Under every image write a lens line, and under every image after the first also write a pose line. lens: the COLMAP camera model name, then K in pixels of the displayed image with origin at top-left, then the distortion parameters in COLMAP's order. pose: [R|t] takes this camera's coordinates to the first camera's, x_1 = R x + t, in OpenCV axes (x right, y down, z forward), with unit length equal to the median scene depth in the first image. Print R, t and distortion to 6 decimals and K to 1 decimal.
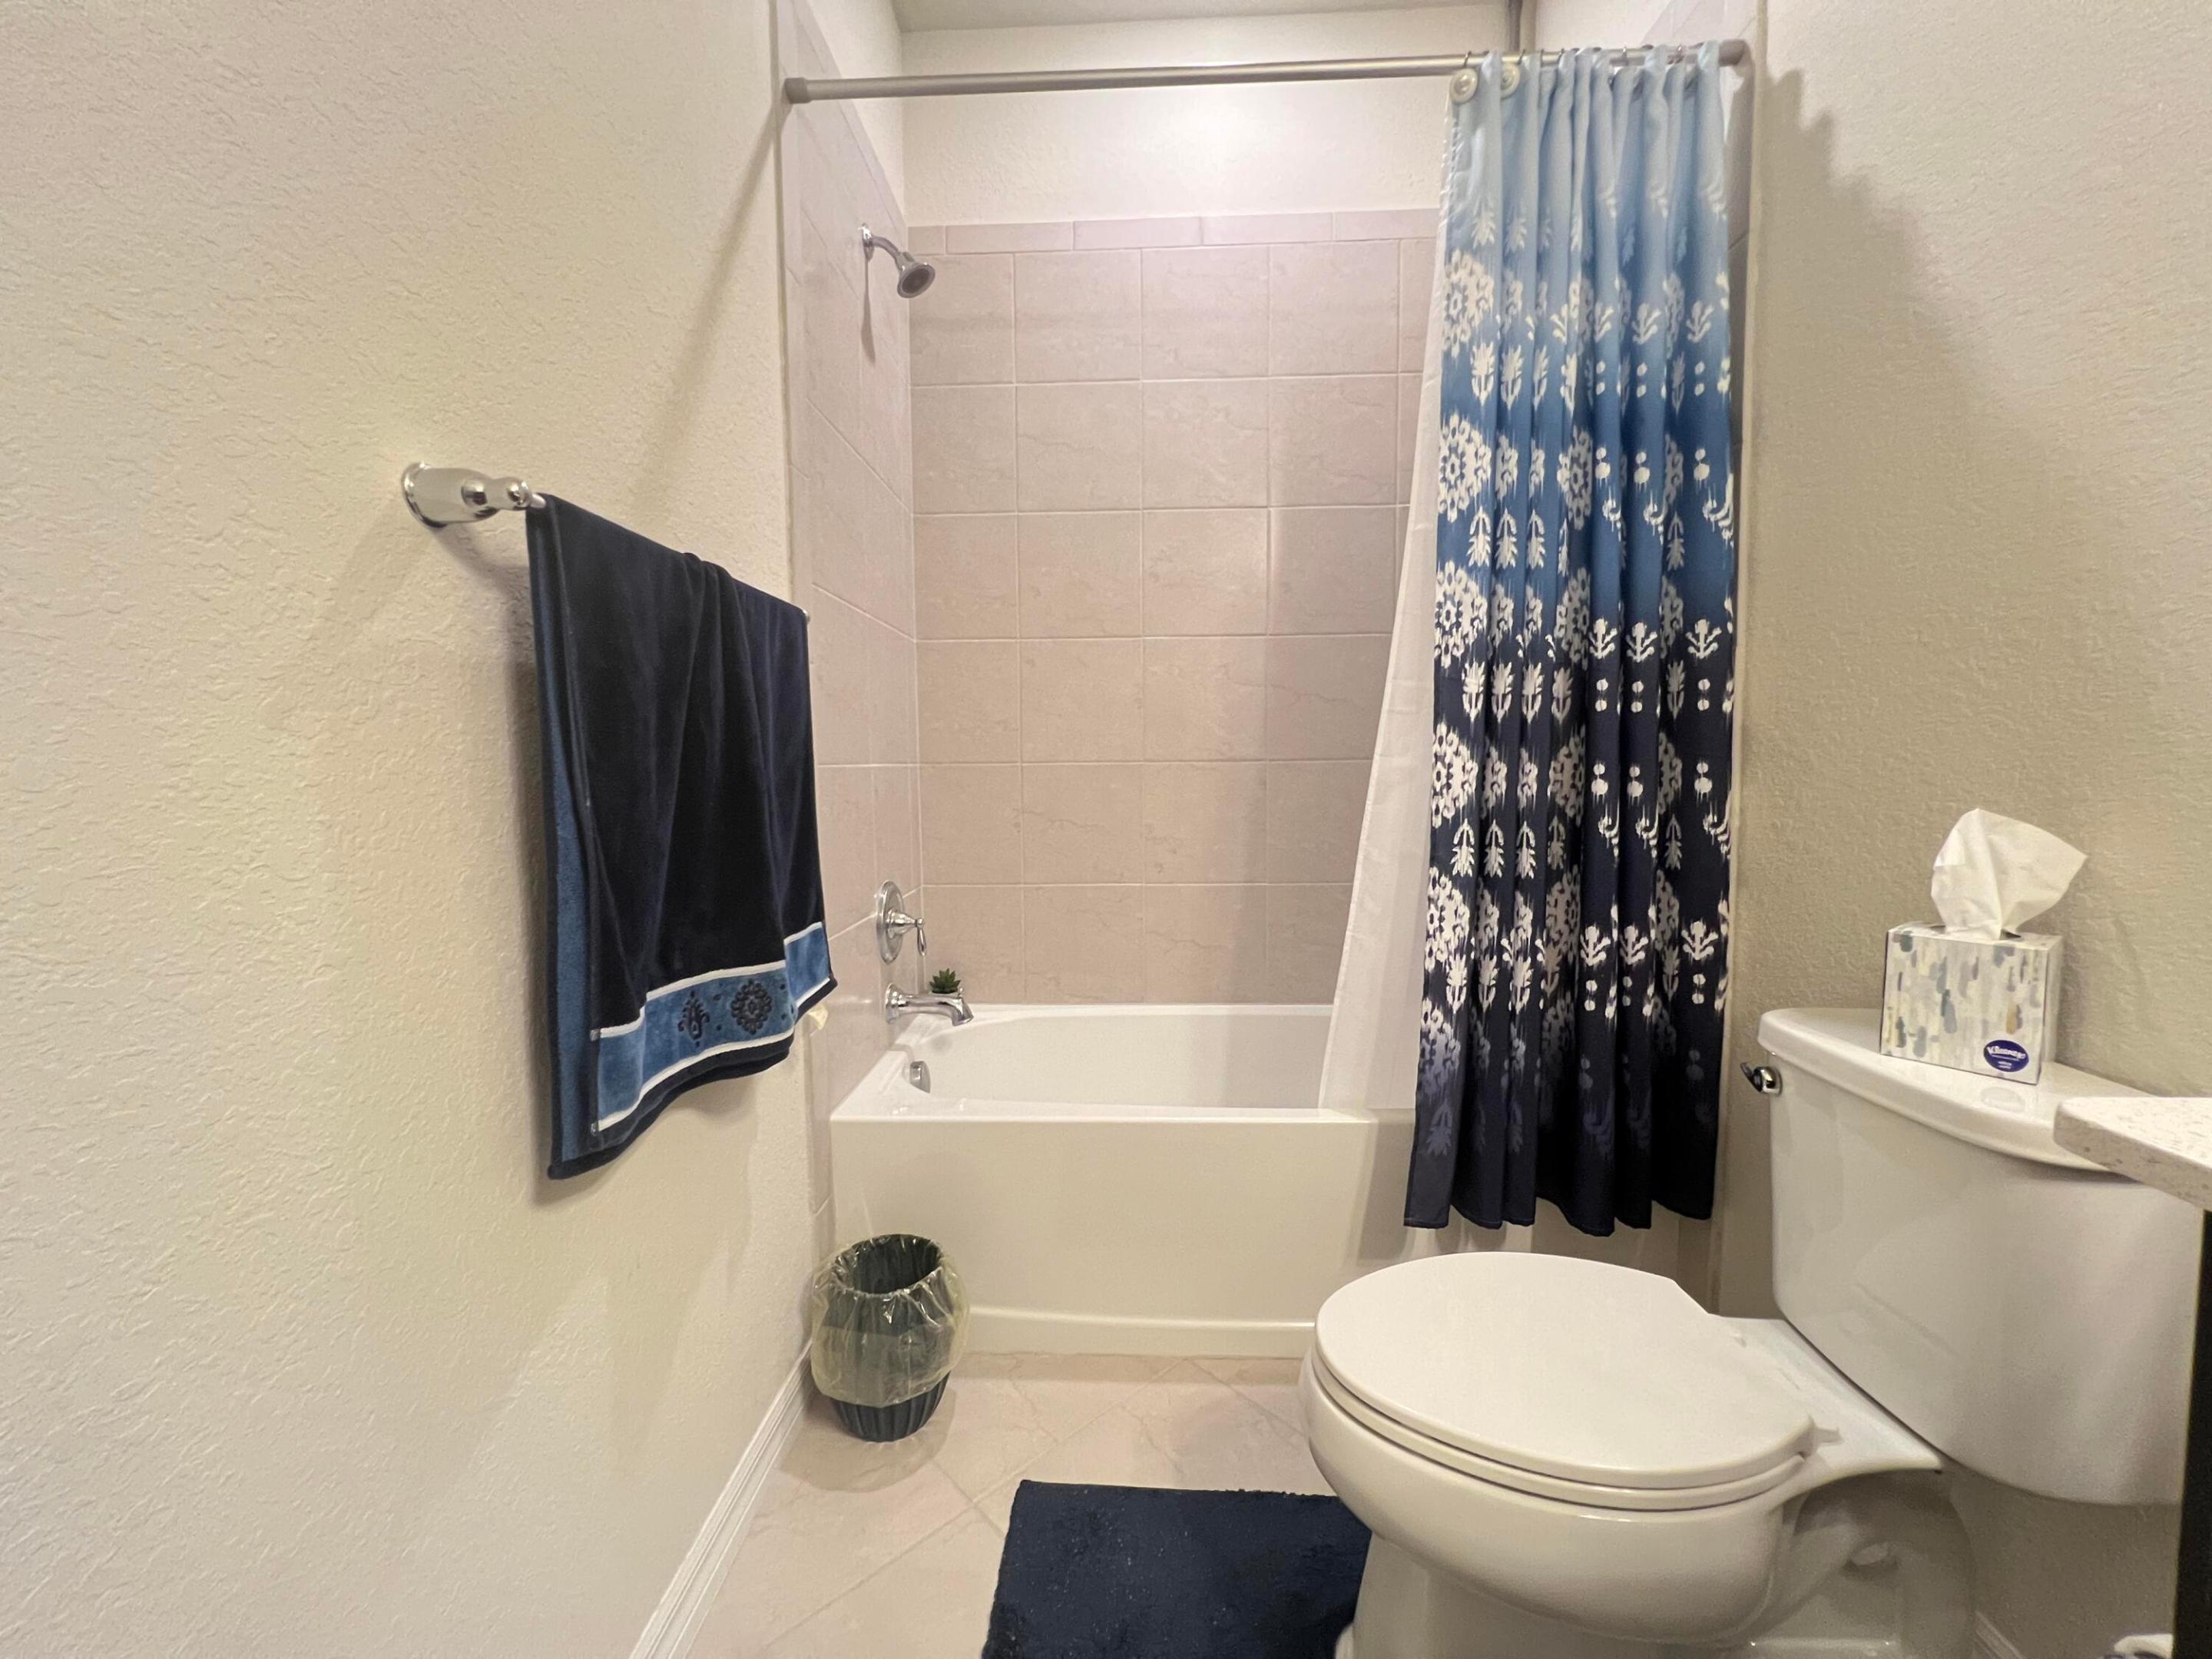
lens RADIAL K [[881.4, 0, 1100.9], [0, 881.4, 825.5], [0, 0, 1]] dist [-0.005461, 0.000229]
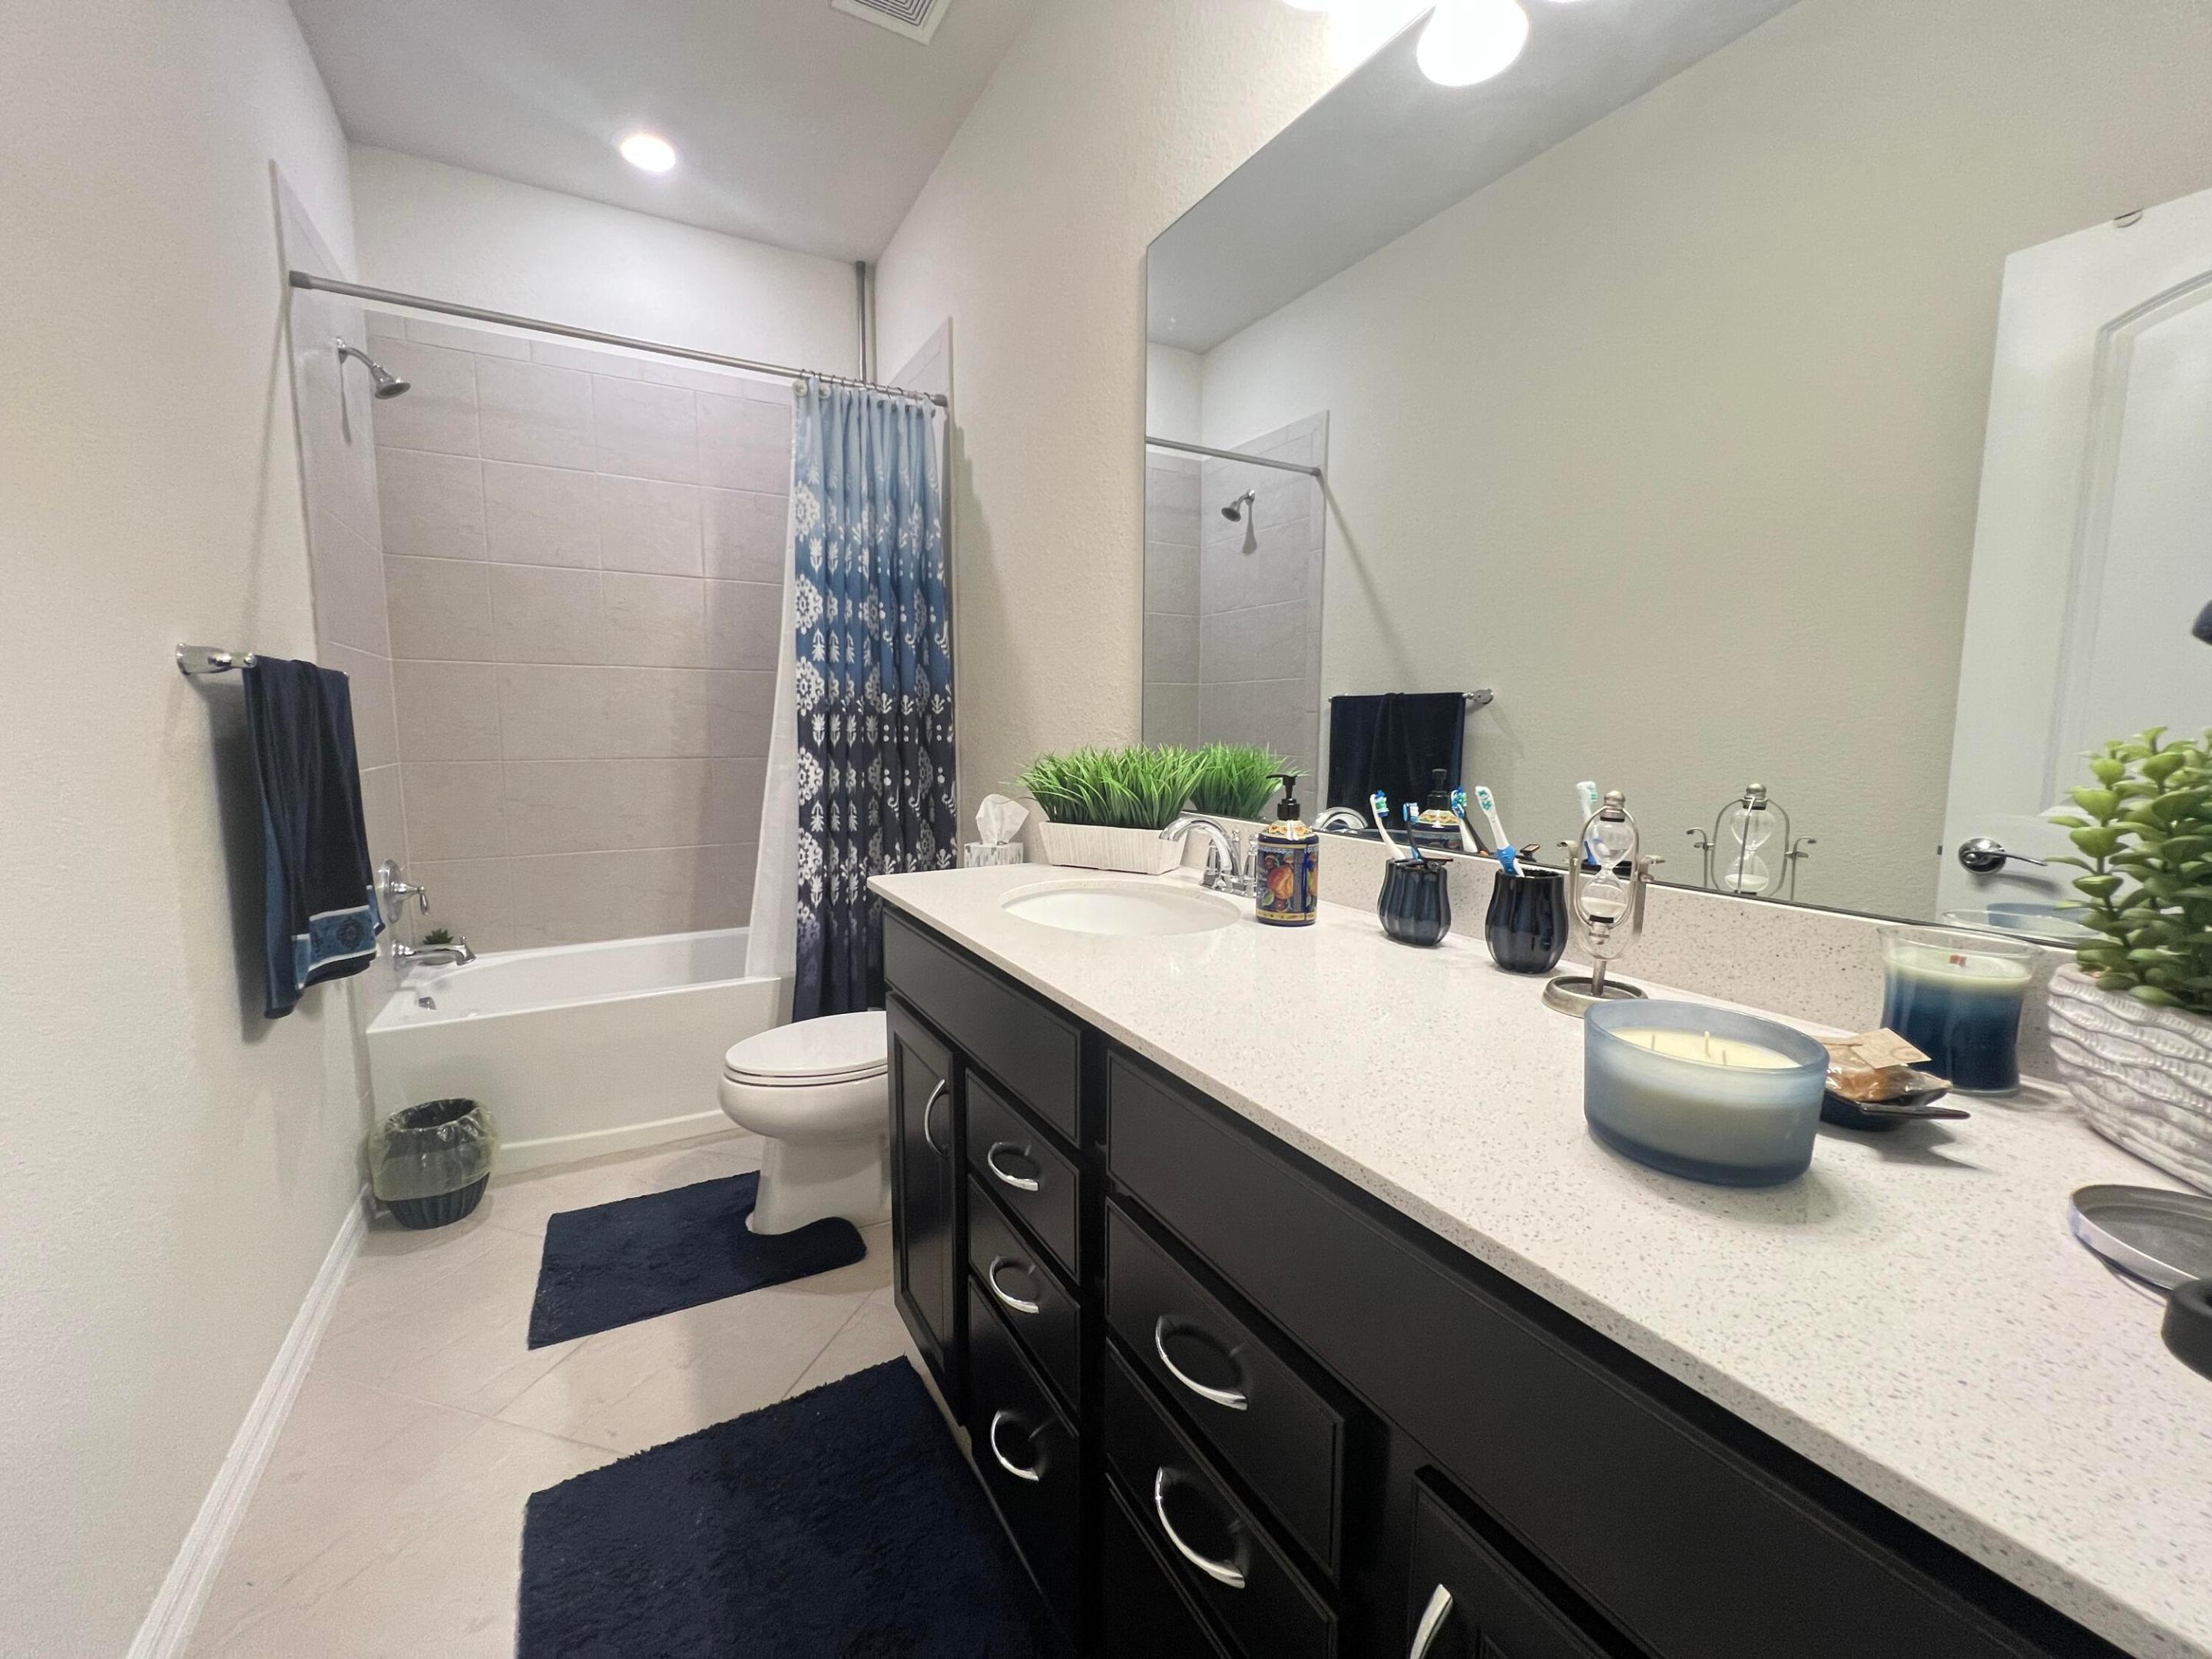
lens RADIAL K [[881.4, 0, 1100.9], [0, 881.4, 825.5], [0, 0, 1]] dist [-0.005461, 0.000229]
pose [[0.847793, -0.046188, 0.528312, -0.051863], [0.024118, 0.998527, 0.048595, -0.029741], [-0.529779, -0.028457, 0.847658, -0.848282]]
